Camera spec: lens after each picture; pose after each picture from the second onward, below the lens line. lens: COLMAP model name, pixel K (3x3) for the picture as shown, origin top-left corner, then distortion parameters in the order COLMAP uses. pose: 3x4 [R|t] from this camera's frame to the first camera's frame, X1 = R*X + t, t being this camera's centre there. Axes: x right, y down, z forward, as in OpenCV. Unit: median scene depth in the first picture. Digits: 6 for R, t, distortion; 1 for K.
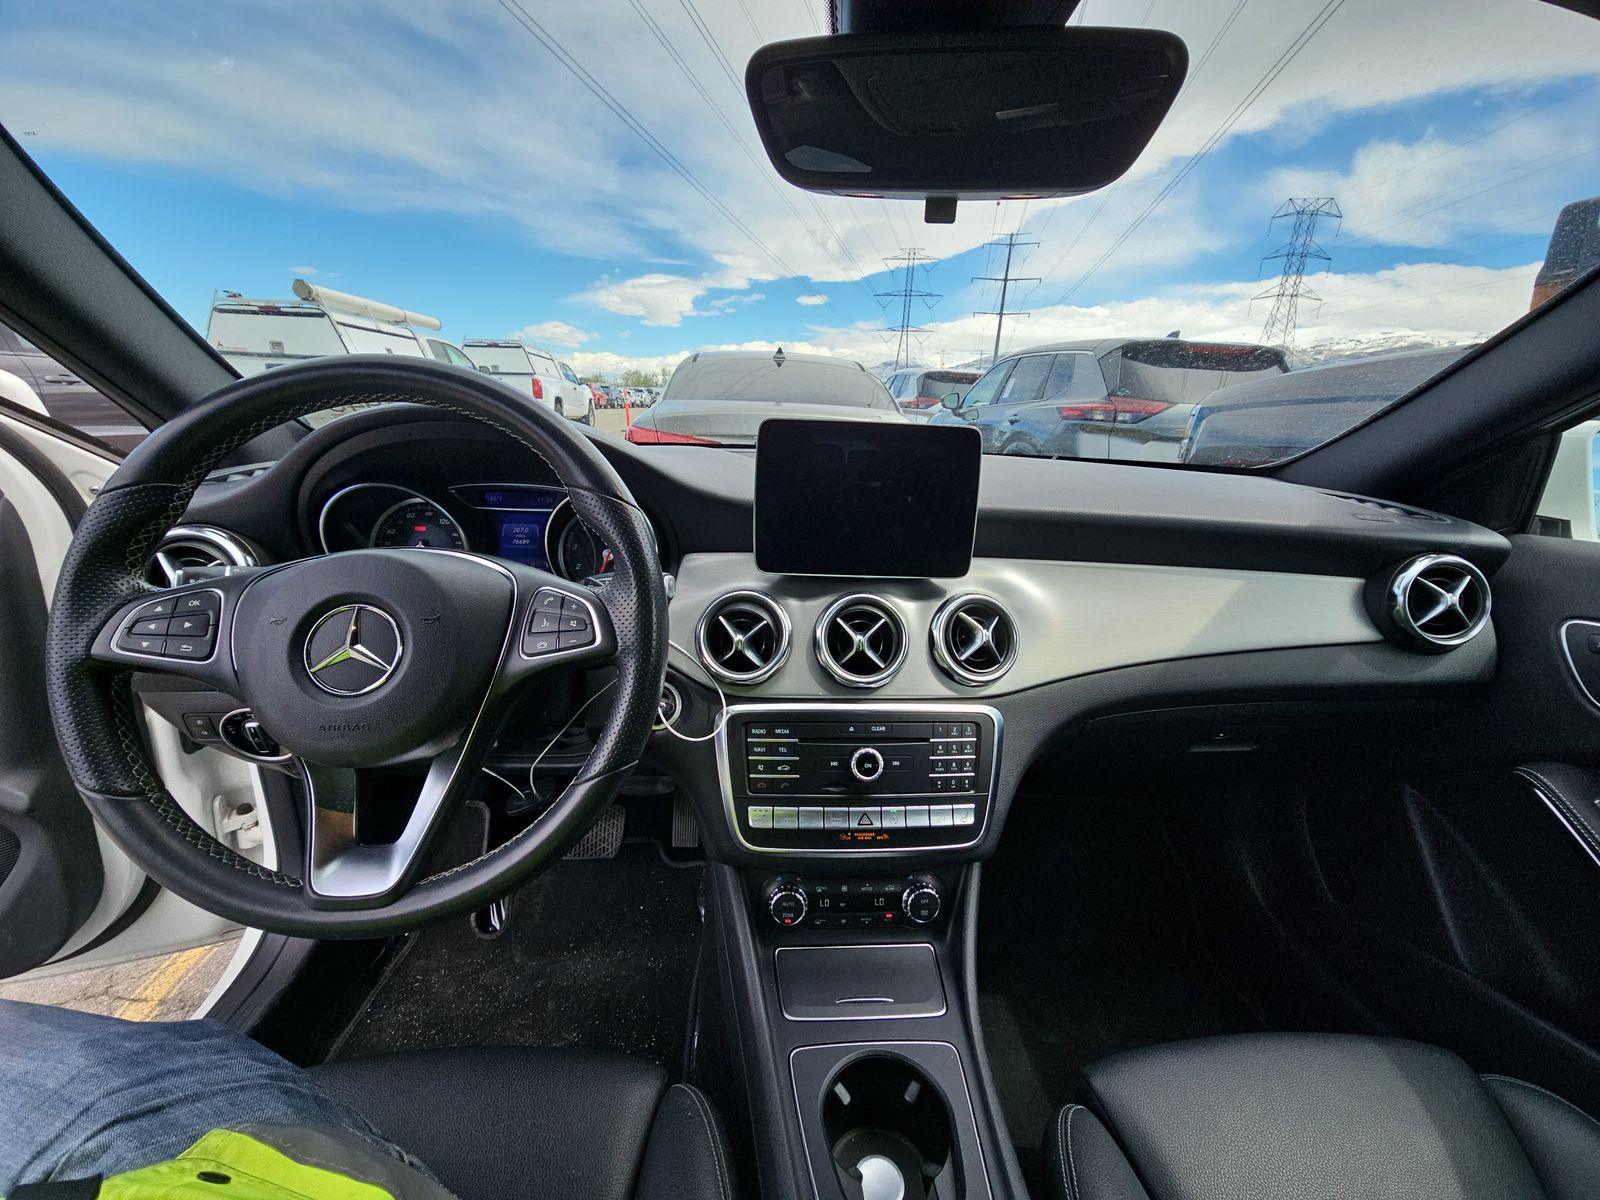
lens RADIAL K [[646.4, 0, 797.6], [0, 646.4, 605.2], [0, 0, 1]] dist [-0.000438, -0.000028]
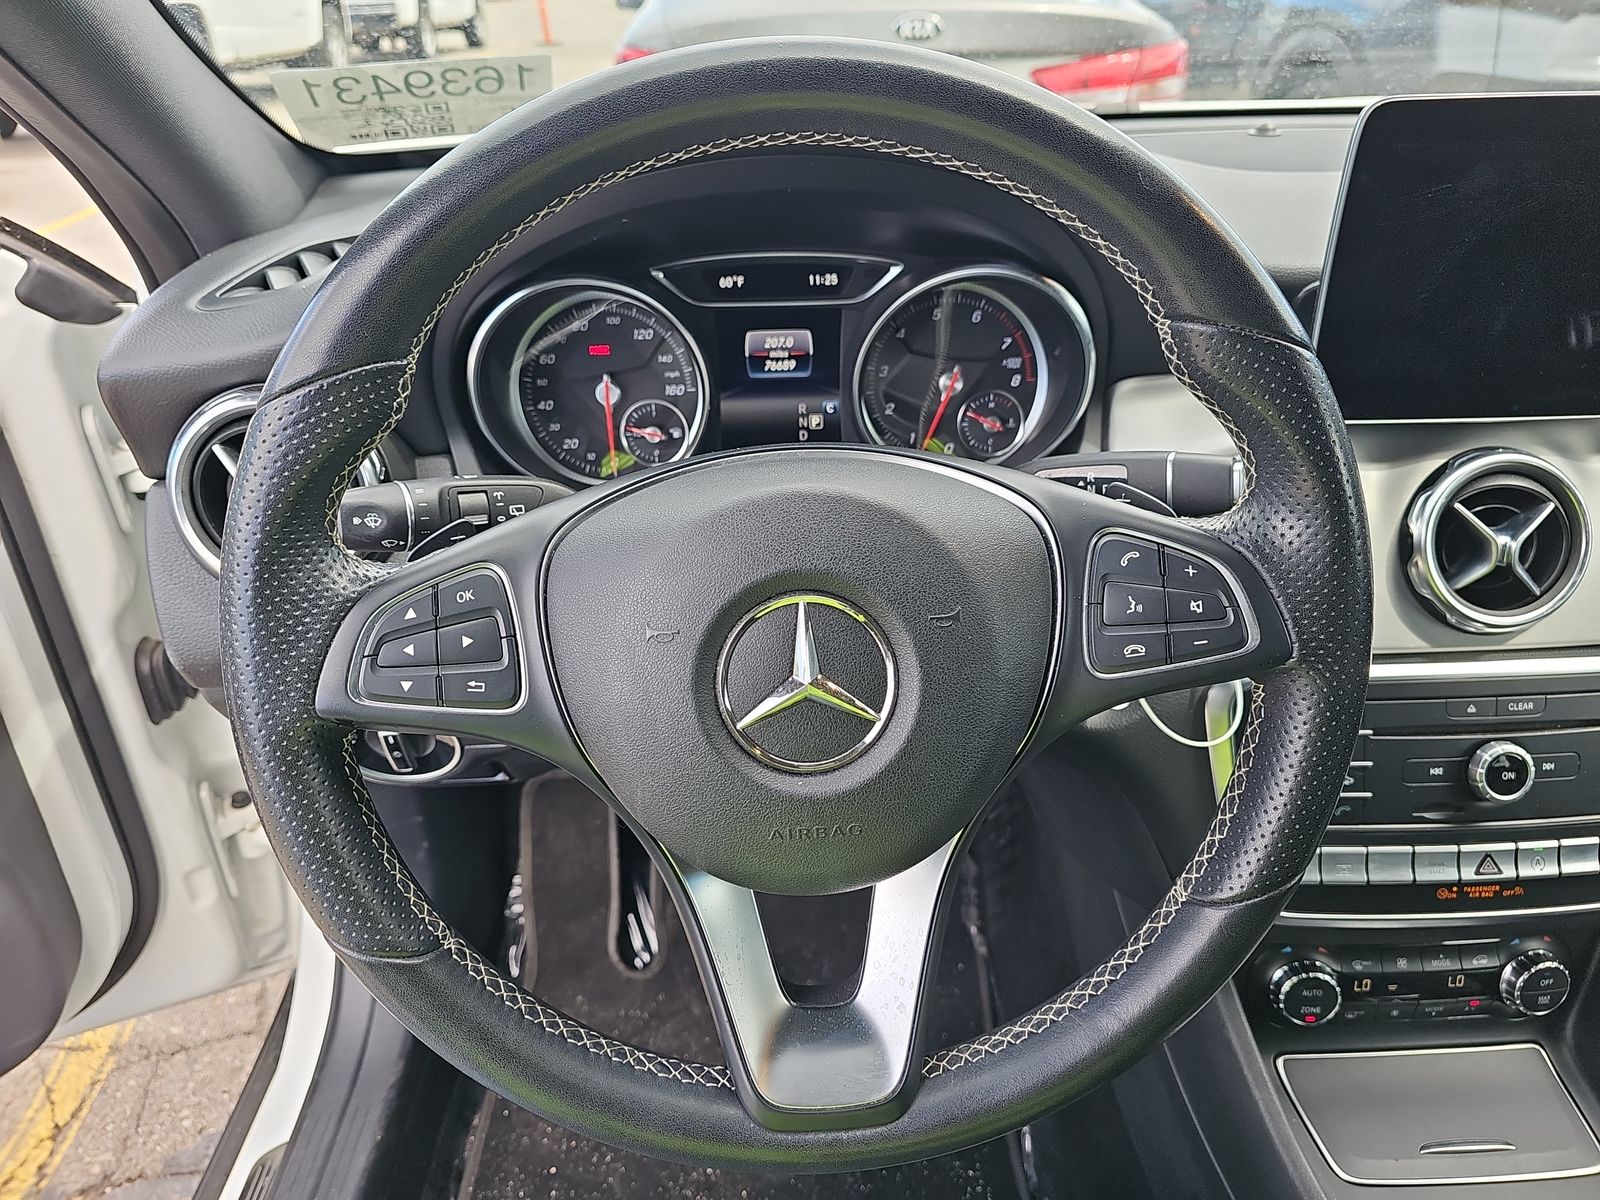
lens RADIAL K [[1060.8, 0, 788.3], [0, 1060.8, 595.8], [0, 0, 1]] dist [0.016635, 0.000309]
pose [[0.998088, -0.030513, -0.053757, -0.432915], [0.042025, 0.972720, 0.228142, -0.126476], [0.045329, -0.229965, 0.972143, 0.132073]]
